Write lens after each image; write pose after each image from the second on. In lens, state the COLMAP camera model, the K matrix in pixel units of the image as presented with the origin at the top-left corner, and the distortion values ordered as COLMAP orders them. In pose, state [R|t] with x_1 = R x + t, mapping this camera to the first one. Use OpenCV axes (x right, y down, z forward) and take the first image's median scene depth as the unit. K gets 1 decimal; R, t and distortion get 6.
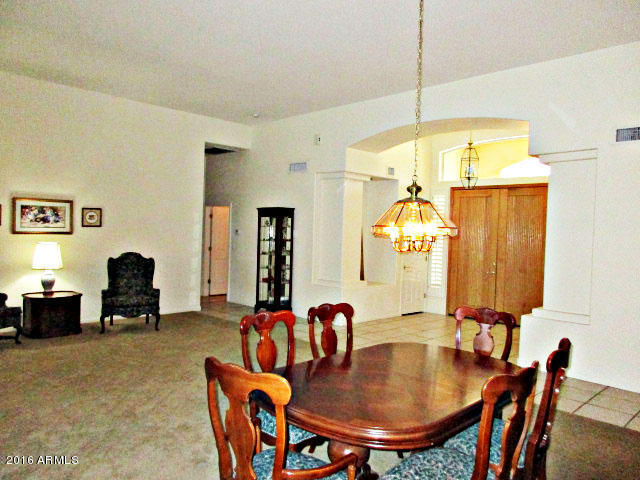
lens RADIAL K [[481.1, 0, 320.0], [0, 481.1, 240.0], [0, 0, 1]] dist [0.002418, -0.000597]
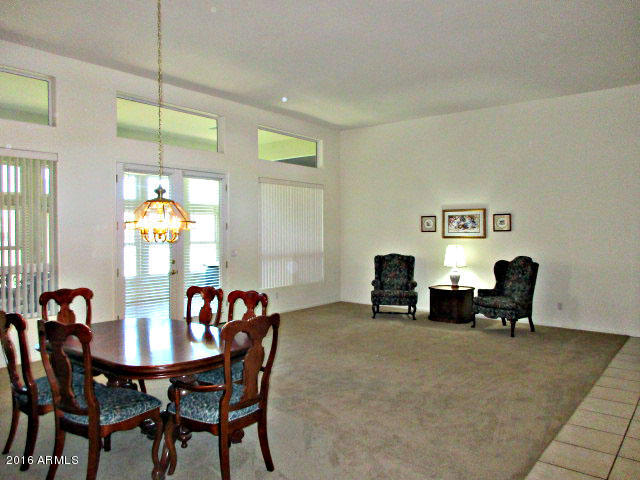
lens RADIAL K [[481.1, 0, 320.0], [0, 481.1, 240.0], [0, 0, 1]] dist [0.002418, -0.000597]
pose [[0.105255, -0.008729, -0.994407, 0.595202], [-0.014601, 0.999840, -0.010322, 0.009906], [0.994338, 0.015606, 0.105110, 0.524966]]
